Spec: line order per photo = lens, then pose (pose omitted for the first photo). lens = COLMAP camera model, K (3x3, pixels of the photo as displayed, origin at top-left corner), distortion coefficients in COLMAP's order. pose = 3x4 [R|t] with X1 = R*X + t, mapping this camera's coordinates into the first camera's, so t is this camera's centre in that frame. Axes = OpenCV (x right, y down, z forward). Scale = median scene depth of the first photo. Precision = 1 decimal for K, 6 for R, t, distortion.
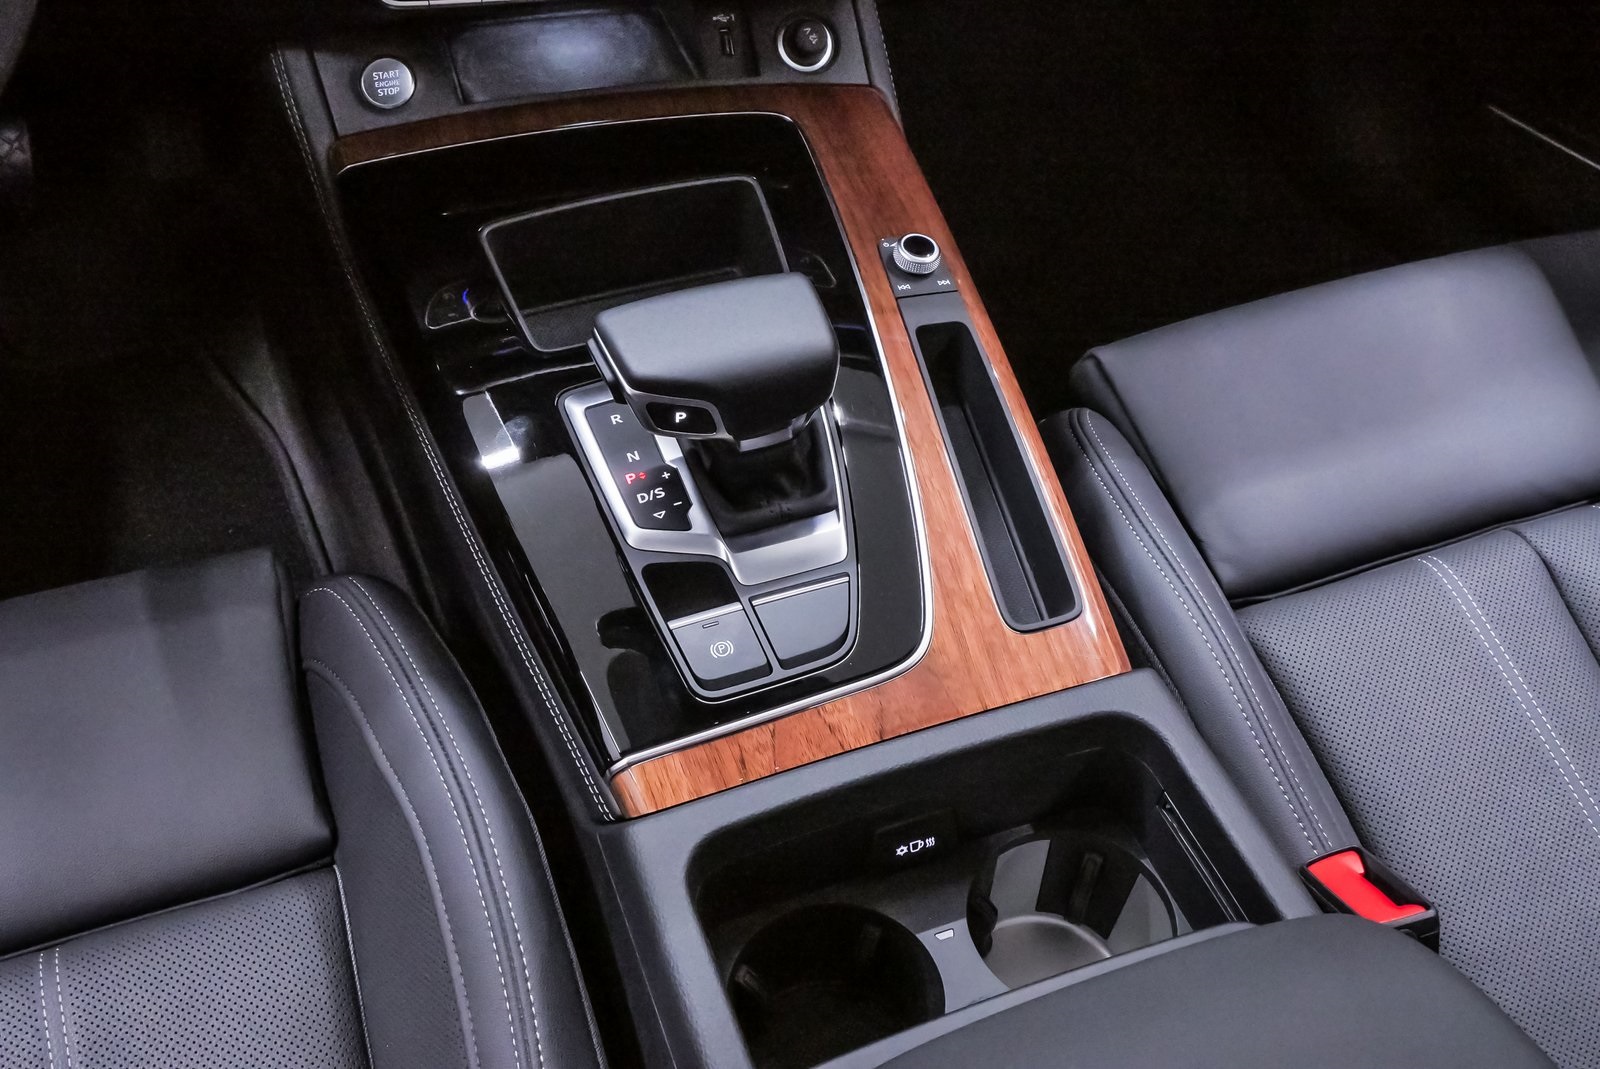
lens RADIAL K [[1639.9, 0, 800.0], [0, 1639.9, 534.5], [0, 0, 1]] dist [-0.003659, 0.000665]
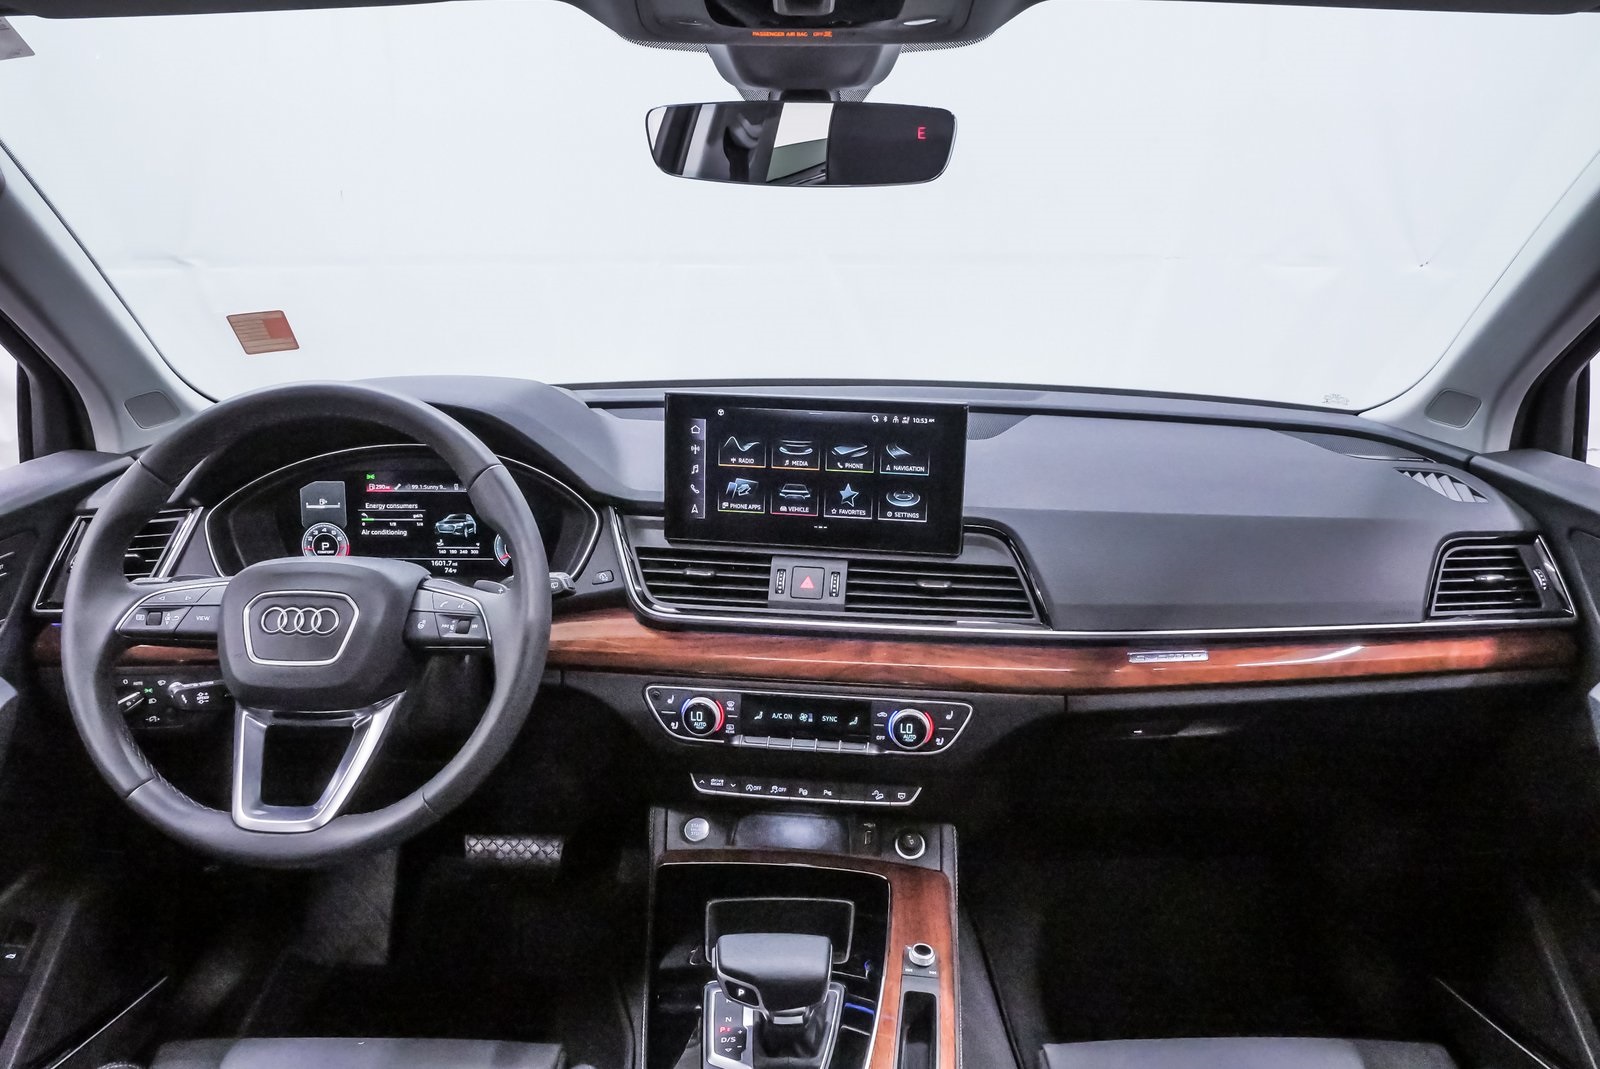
lens RADIAL K [[1164.7, 0, 800.0], [0, 1164.7, 534.5], [0, 0, 1]] dist [-0.047709, 0.003876]
pose [[0.936611, 0.056693, -0.345755, 0.346756], [-0.241952, 0.818401, -0.521229, 0.144895], [0.253416, 0.571845, 0.780240, -0.300015]]
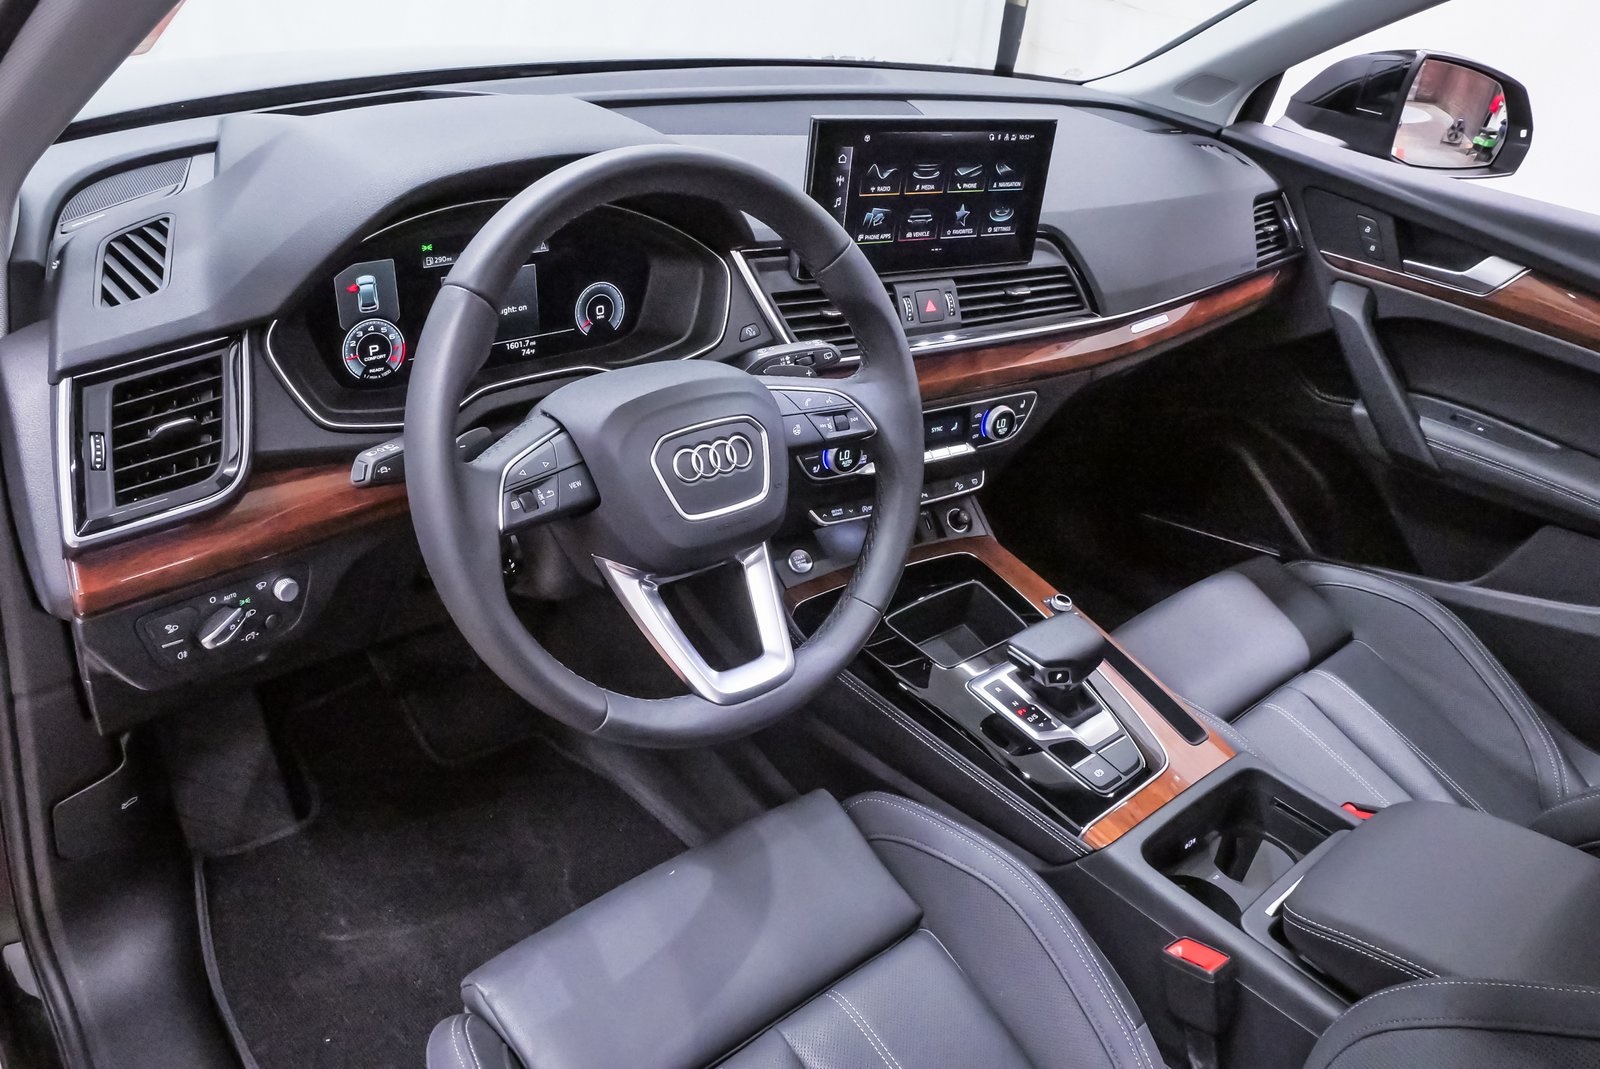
lens RADIAL K [[1170.6, 0, 800.0], [0, 1170.6, 534.5], [0, 0, 1]] dist [-0.041197, 0.012541]
pose [[0.938595, -0.118586, 0.324001, -0.730278], [0.202305, 0.949862, -0.238401, 0.045136], [-0.279485, 0.289309, 0.915526, -0.365245]]
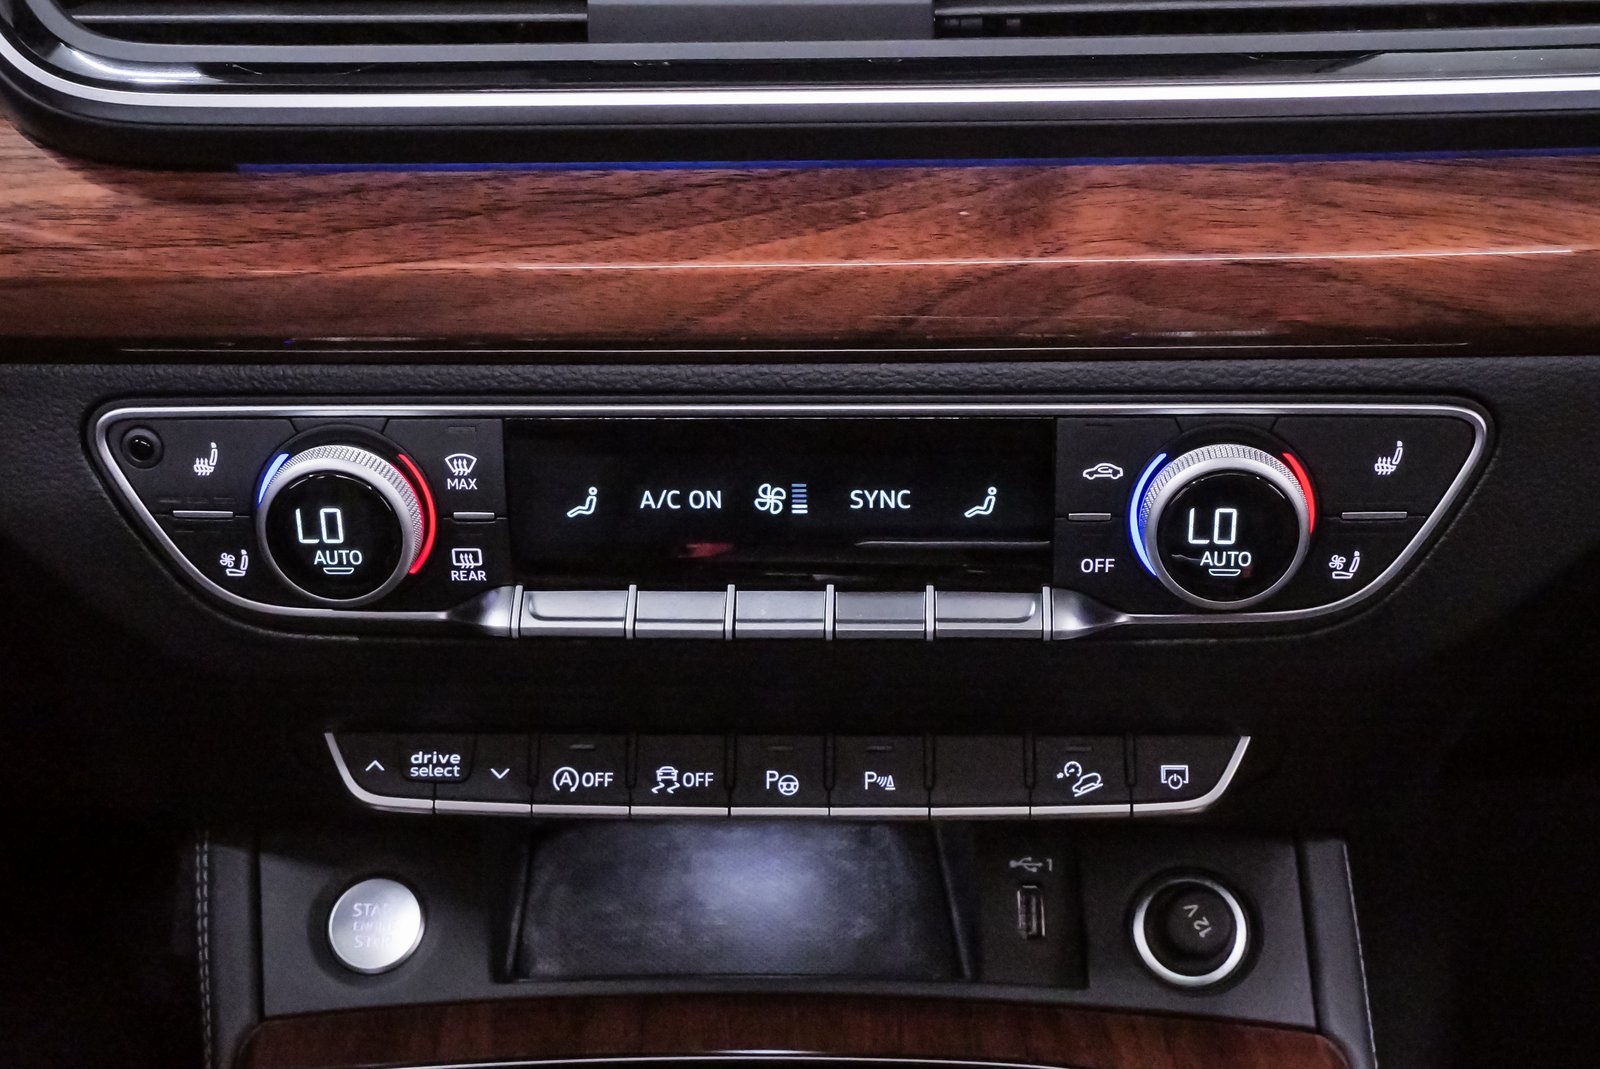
lens RADIAL K [[2401.1, 0, 800.0], [0, 2401.1, 534.5], [0, 0, 1]] dist [0.039631, 0.090617]
pose [[0.960052, 0.074812, -0.269634, 0.082585], [-0.162917, 0.932878, -0.321243, -0.166101], [0.227503, 0.352338, 0.907800, 0.278670]]
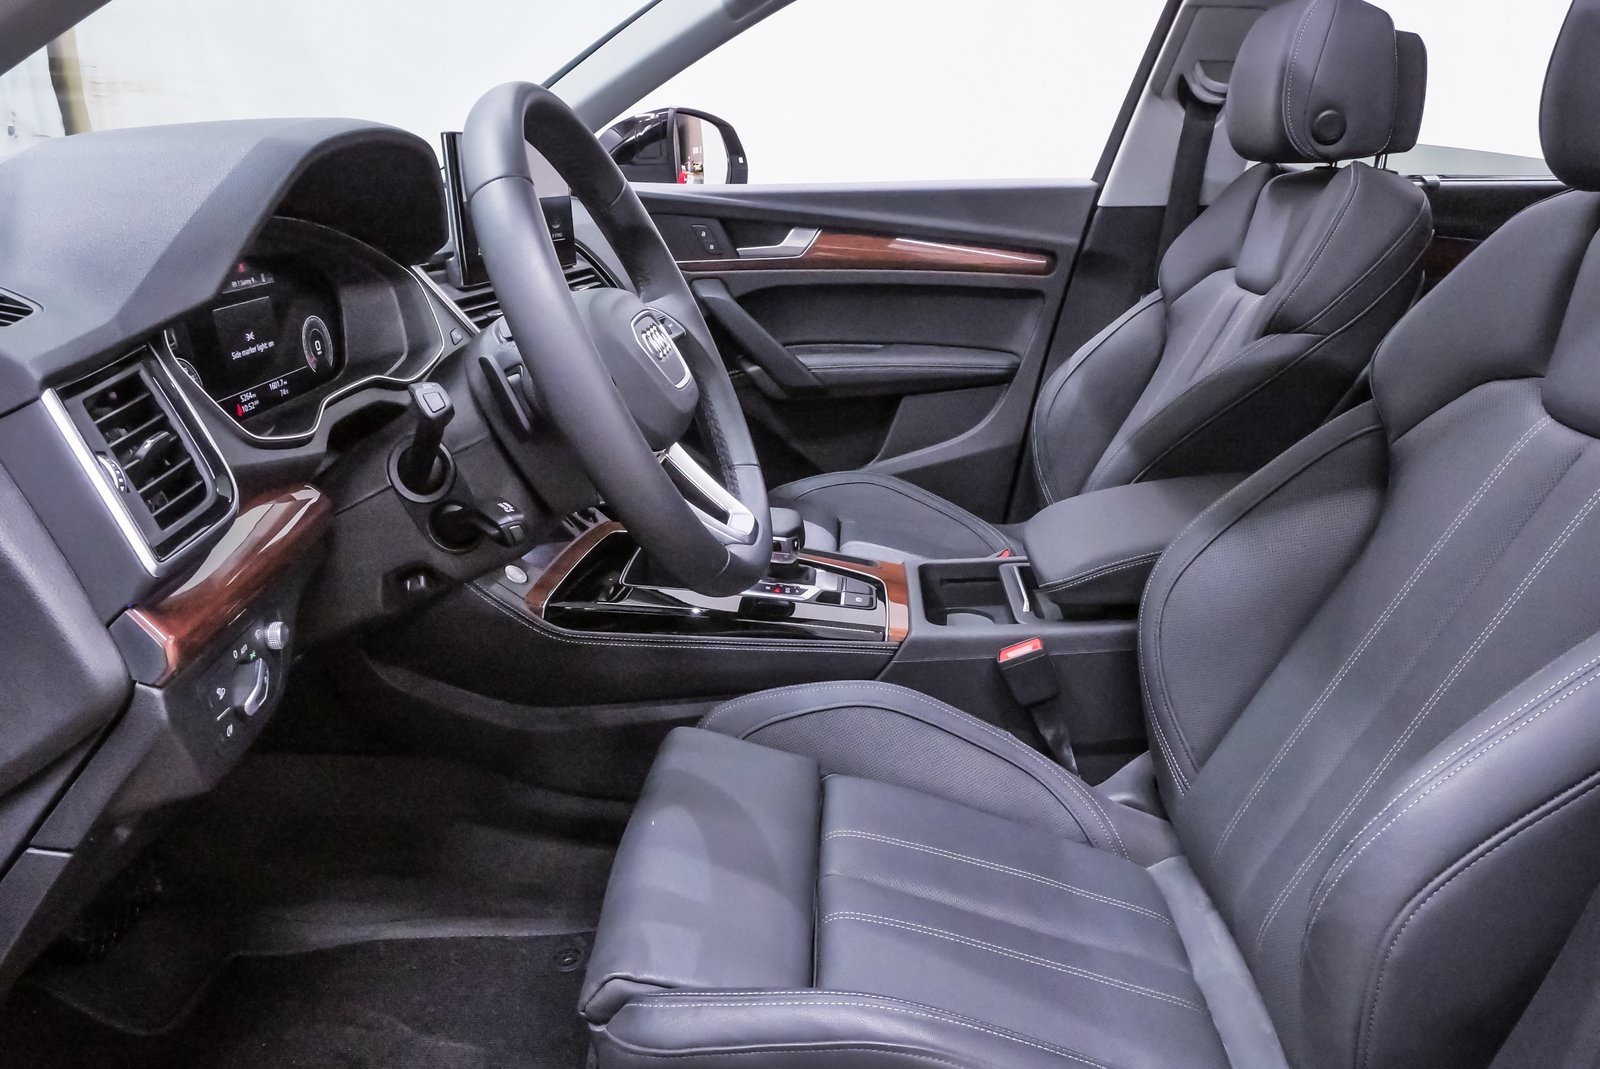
lens RADIAL K [[1164.4, 0, 795.1], [0, 1164.4, 514.4], [0, 0, 1]] dist [-0.009015, 0.000815]
pose [[0.393046, -0.309886, 0.865728, -1.386719], [0.697903, 0.713553, -0.061437, 0.011446], [-0.598704, 0.628342, 0.496730, -0.002864]]
